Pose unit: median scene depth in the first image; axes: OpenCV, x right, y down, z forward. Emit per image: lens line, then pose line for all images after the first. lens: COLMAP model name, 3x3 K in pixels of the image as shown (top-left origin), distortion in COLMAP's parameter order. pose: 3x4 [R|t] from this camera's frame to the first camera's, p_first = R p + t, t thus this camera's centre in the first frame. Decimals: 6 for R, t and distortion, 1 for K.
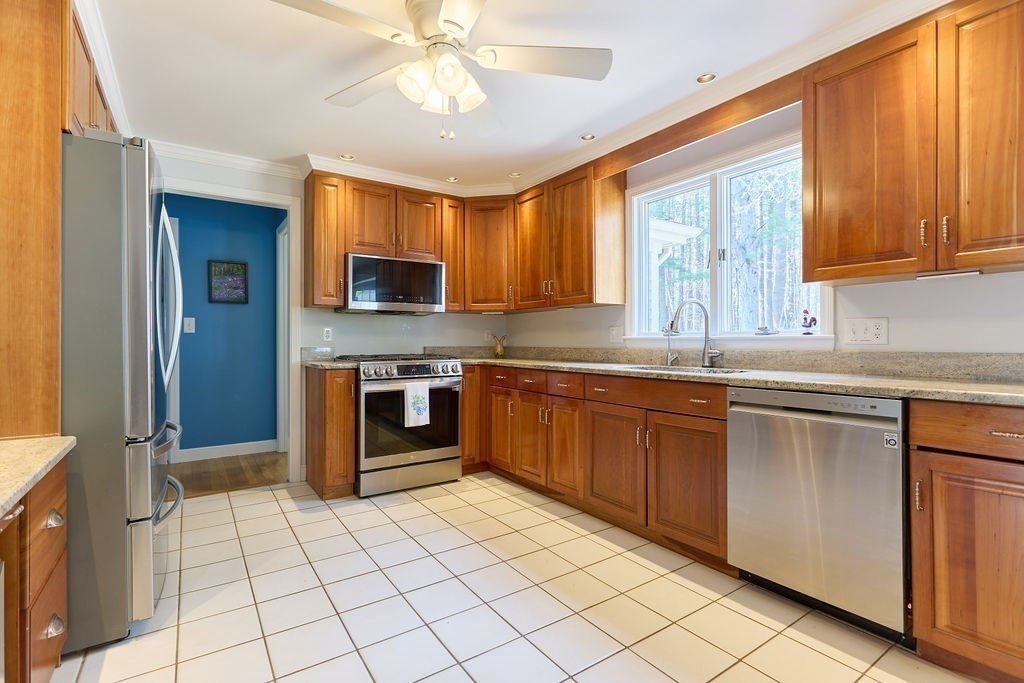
lens RADIAL K [[470.8, 0, 509.7], [0, 470.8, 340.2], [0, 0, 1]] dist [0.003639, 0.000353]
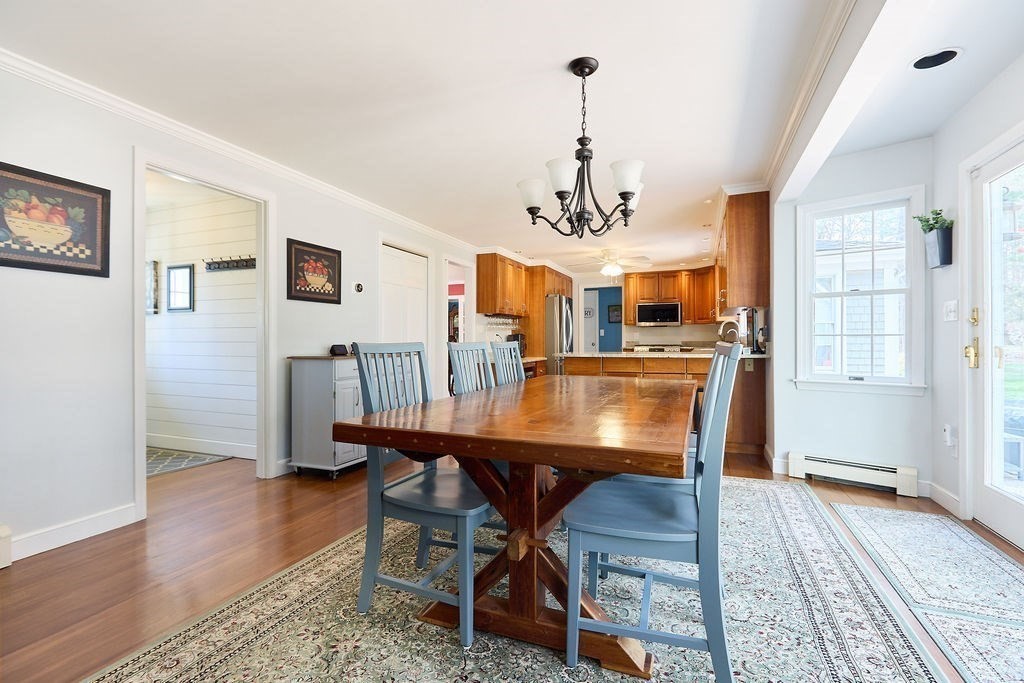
lens RADIAL K [[470.8, 0, 508.0], [0, 470.8, 342.7], [0, 0, 1]] dist [0.003639, 0.000353]
pose [[0.552187, 0.003728, -0.833712, 1.248326], [-0.000867, 0.999992, 0.003897, 0.013097], [0.833720, -0.001429, 0.552186, -0.876020]]
